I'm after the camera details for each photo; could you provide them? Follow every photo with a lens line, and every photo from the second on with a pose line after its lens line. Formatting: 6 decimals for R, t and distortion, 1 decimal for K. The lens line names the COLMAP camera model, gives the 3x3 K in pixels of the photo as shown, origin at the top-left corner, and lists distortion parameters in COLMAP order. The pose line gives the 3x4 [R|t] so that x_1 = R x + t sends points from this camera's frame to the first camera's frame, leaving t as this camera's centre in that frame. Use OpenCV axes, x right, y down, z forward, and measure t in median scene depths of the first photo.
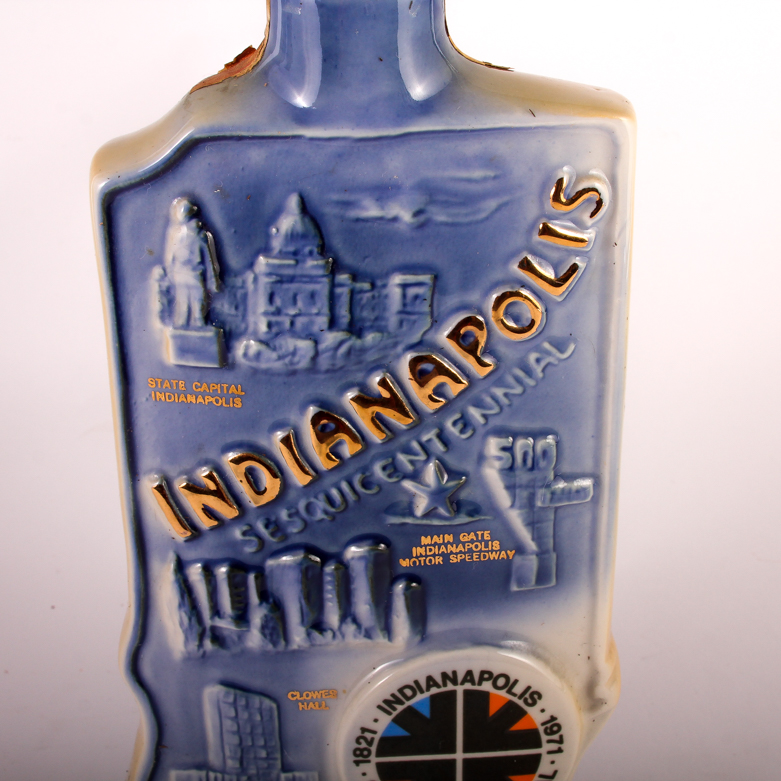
lens RADIAL K [[1429.5, 0, 387.7], [0, 1429.5, 395.9], [0, 0, 1]] dist [-0.099251, 0.000000]
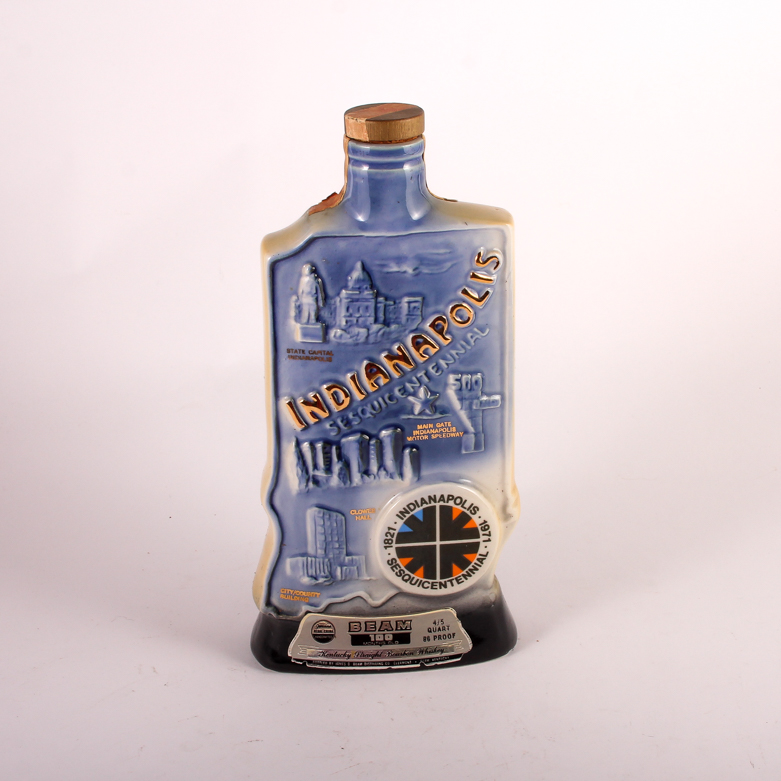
lens RADIAL K [[1429.5, 0, 390.2], [0, 1429.5, 383.4], [0, 0, 1]] dist [-0.099251, 0.000000]
pose [[0.999316, -0.018378, 0.032086, -0.084274], [0.019392, 0.999312, -0.031599, 0.107769], [-0.031483, 0.032199, 0.998986, -1.100744]]
